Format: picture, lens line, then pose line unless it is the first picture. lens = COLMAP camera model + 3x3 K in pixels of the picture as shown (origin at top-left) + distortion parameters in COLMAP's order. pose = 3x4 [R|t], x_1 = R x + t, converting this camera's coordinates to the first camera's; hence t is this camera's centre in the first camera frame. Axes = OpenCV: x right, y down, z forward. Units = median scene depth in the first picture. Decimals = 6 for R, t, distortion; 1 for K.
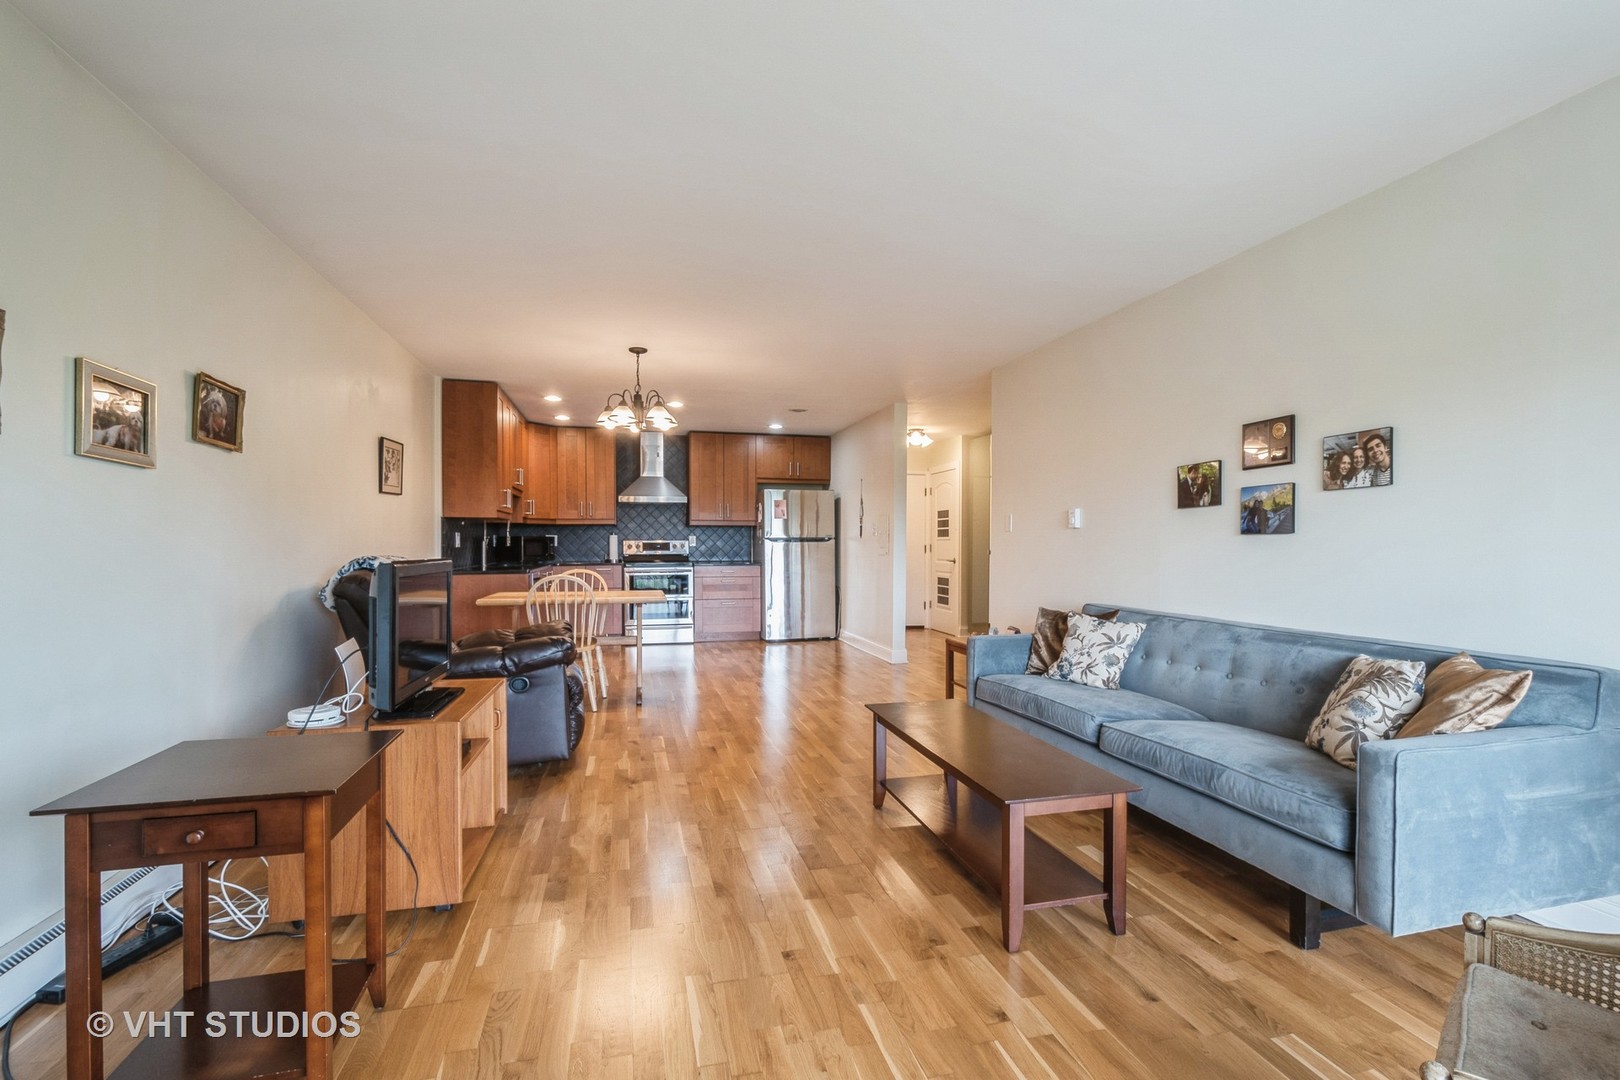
lens RADIAL K [[737.5, 0, 815.7], [0, 737.5, 545.7], [0, 0, 1]] dist [-0.009459, 0.001081]
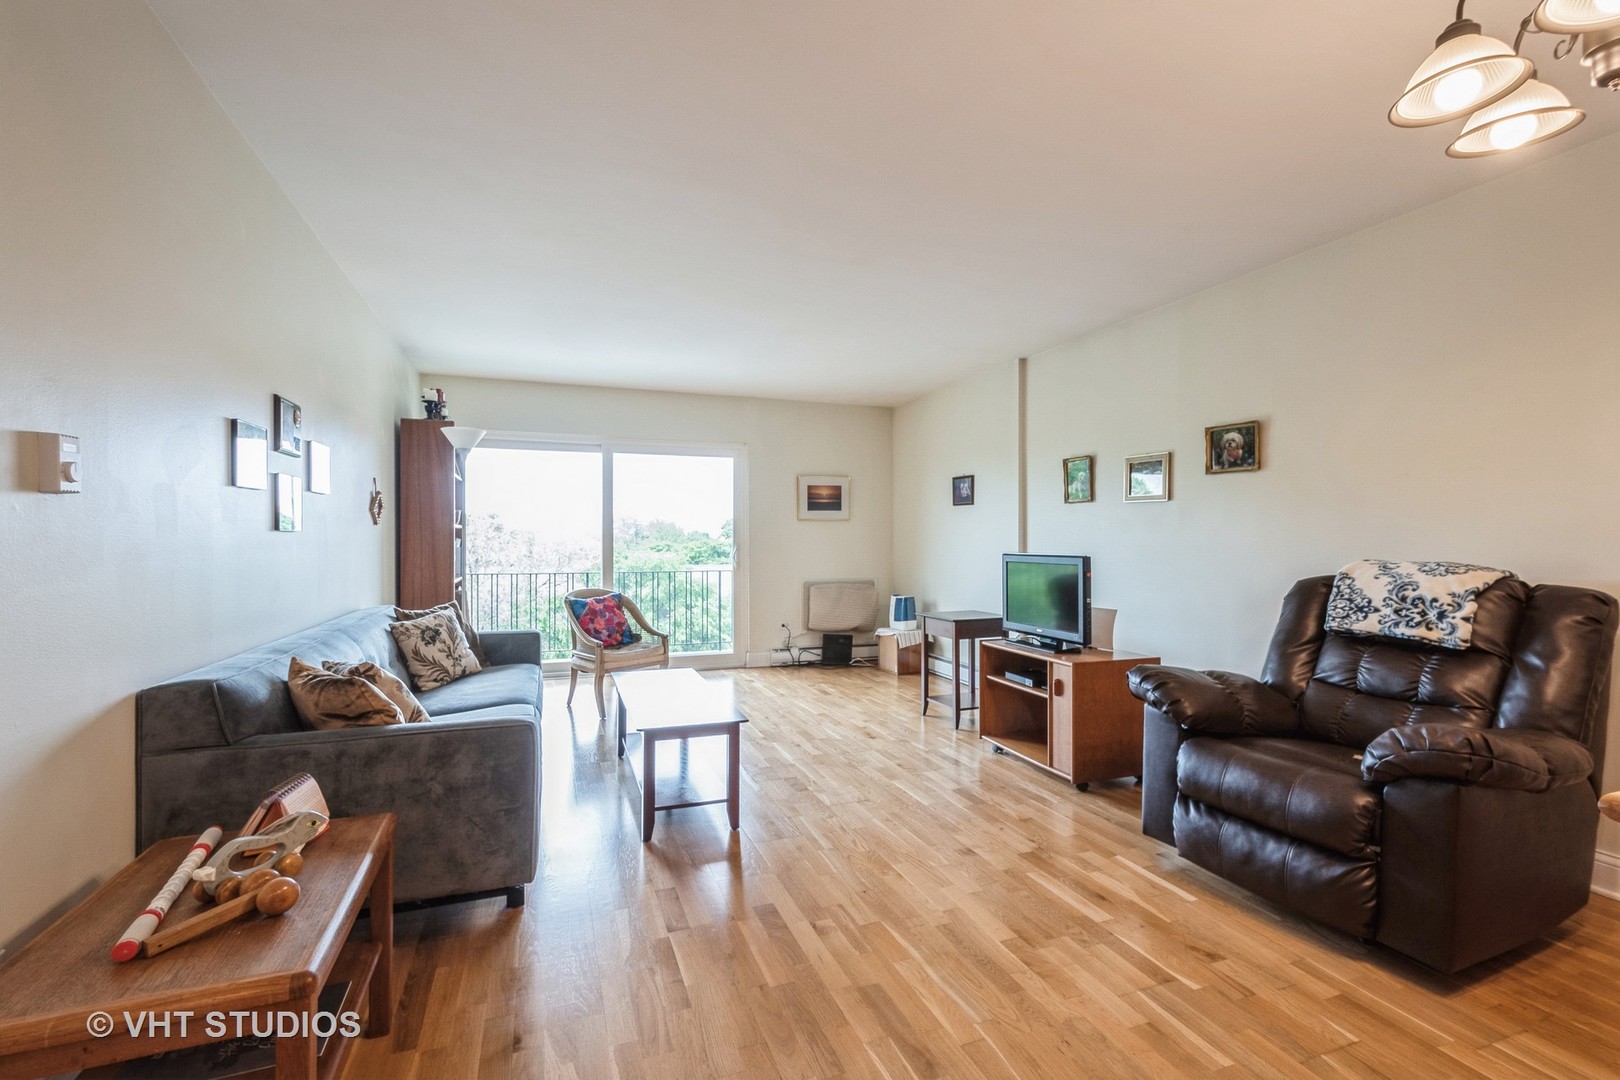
lens RADIAL K [[737.5, 0, 815.2], [0, 737.5, 540.0], [0, 0, 1]] dist [-0.009459, 0.001081]
pose [[-0.995152, -0.001663, -0.098339, 0.069311], [-0.001817, 0.999997, 0.001475, -0.007815], [0.098337, 0.001646, -0.995152, 1.757086]]
